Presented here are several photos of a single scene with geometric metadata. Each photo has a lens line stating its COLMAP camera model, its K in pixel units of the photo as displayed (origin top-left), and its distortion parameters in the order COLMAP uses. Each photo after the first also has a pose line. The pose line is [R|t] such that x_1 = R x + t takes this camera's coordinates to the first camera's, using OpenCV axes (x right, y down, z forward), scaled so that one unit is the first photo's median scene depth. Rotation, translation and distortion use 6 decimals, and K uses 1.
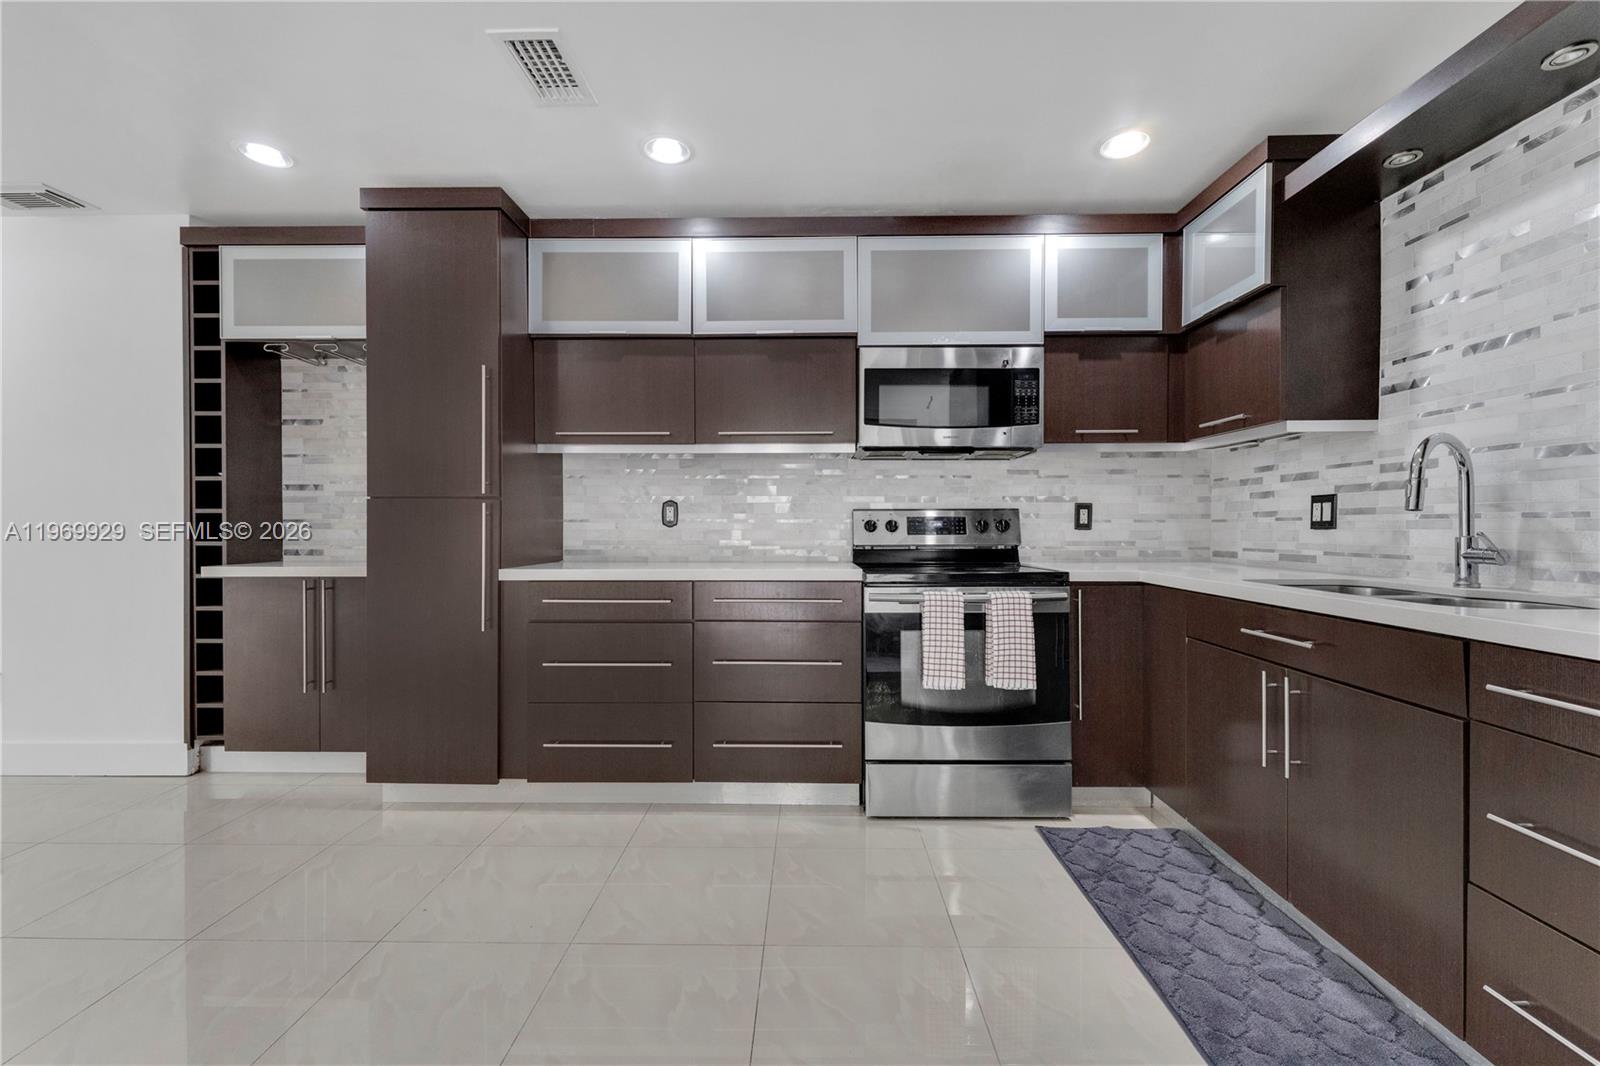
lens RADIAL K [[663.8, 0, 800.0], [0, 663.8, 526.6], [0, 0, 1]] dist [0.008979, 0.000611]
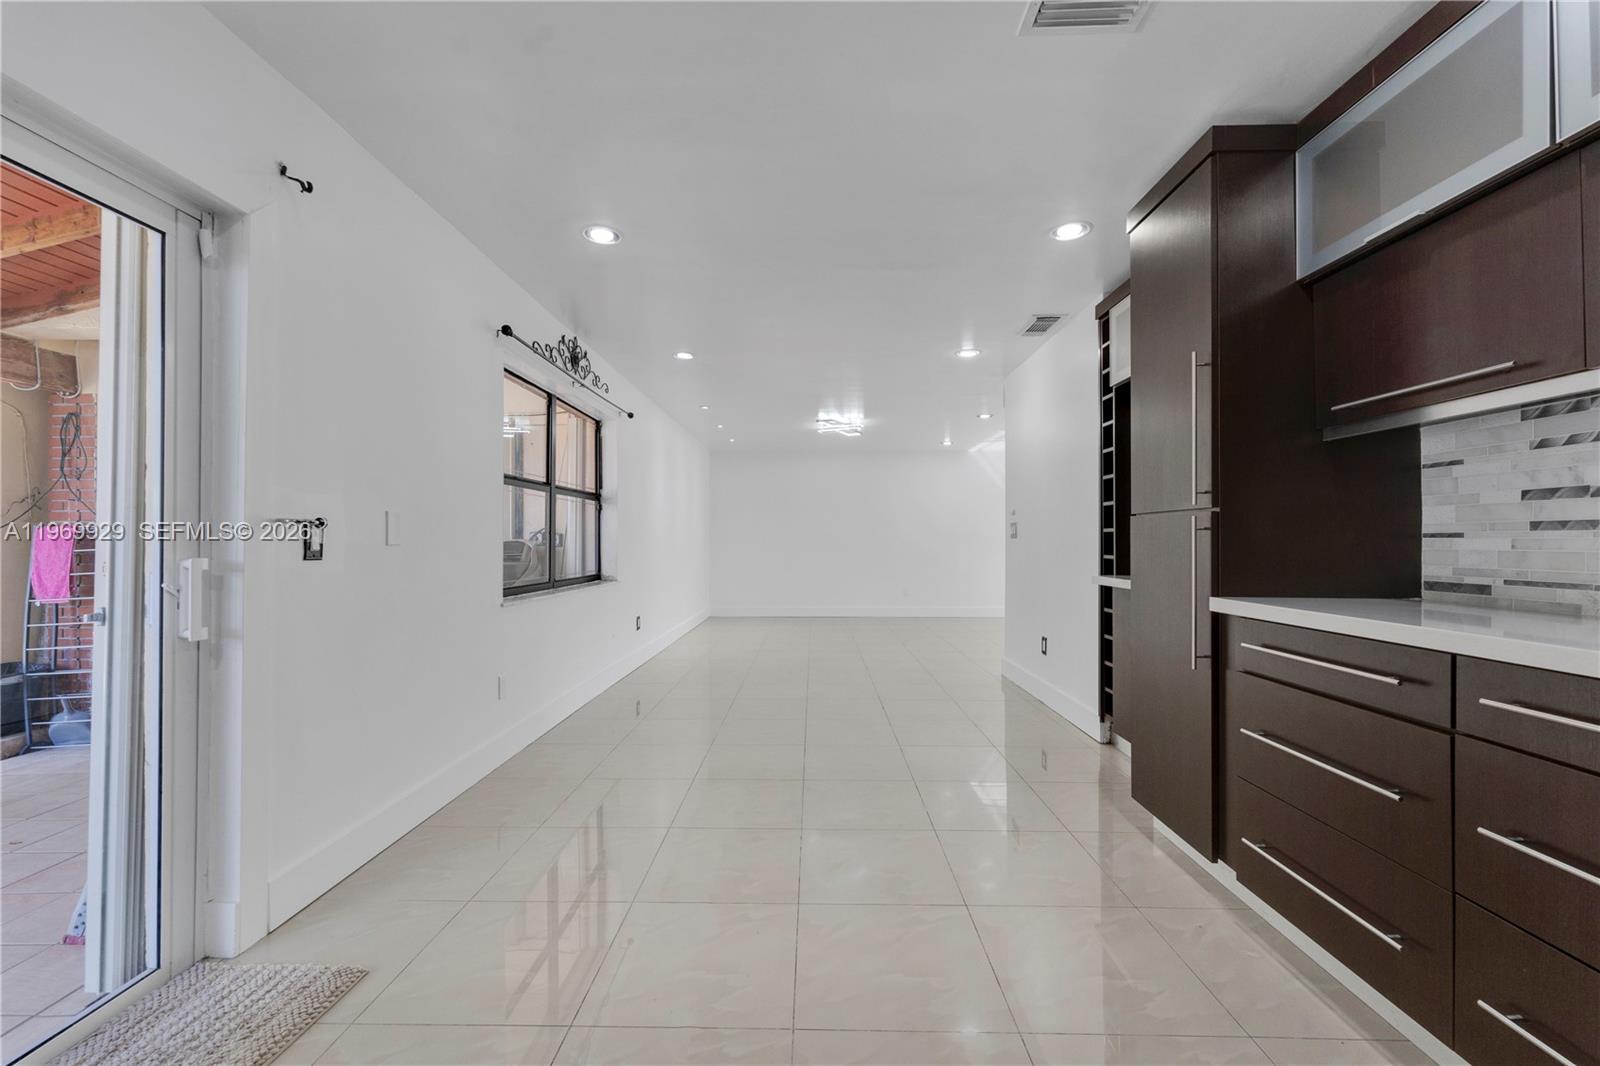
lens RADIAL K [[663.8, 0, 803.1], [0, 663.8, 537.1], [0, 0, 1]] dist [0.008979, 0.000611]
pose [[-0.025010, -0.004817, -0.999676, 0.335763], [0.001276, 0.999987, -0.004851, -0.005574], [0.999686, -0.001397, -0.025004, 0.472513]]
